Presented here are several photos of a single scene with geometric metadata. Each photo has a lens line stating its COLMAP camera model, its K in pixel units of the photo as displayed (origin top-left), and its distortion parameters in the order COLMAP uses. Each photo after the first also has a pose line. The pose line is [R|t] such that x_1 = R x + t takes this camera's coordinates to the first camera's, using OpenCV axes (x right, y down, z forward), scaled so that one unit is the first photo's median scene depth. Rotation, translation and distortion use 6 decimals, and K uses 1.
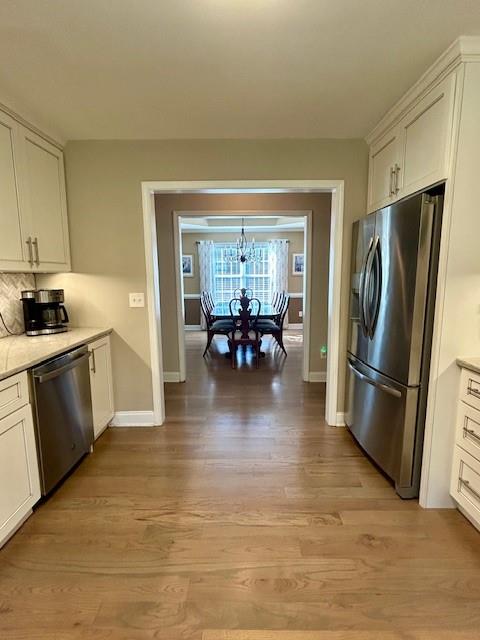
lens RADIAL K [[315.4, 0, 238.0], [0, 315.4, 319.9], [0, 0, 1]] dist [-0.009081, 0.000731]
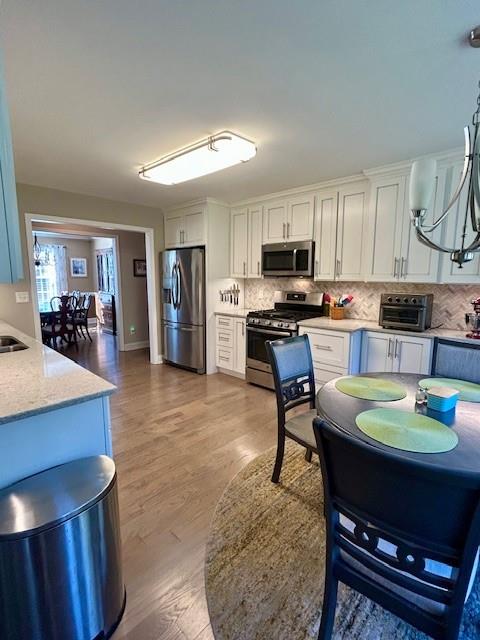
lens RADIAL K [[315.4, 0, 242.3], [0, 315.4, 320.9], [0, 0, 1]] dist [-0.009081, 0.000731]
pose [[0.693268, -0.093601, 0.714575, -0.227650], [0.092288, 0.994897, 0.040784, 0.025062], [-0.714746, 0.037672, 0.698369, -0.222098]]
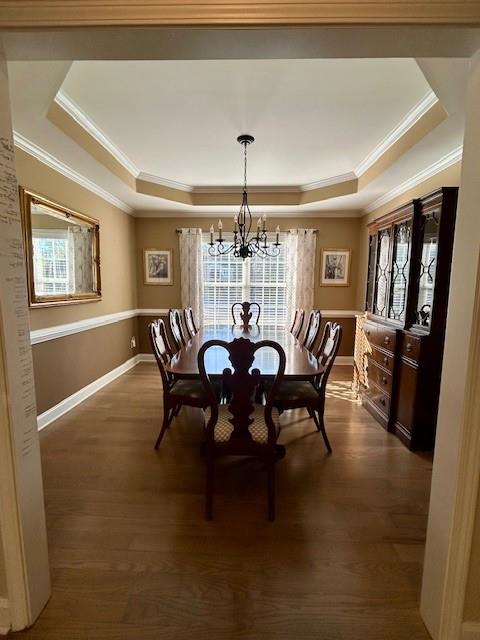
lens RADIAL K [[304.0, 0, 240.4], [0, 304.0, 324.1], [0, 0, 1]] dist [0.032031, 0.000140]
pose [[0.999712, 0.022050, -0.009470, 0.012746], [-0.022210, 0.999608, -0.017069, -0.045459], [0.009090, 0.017274, 0.999809, 0.374272]]
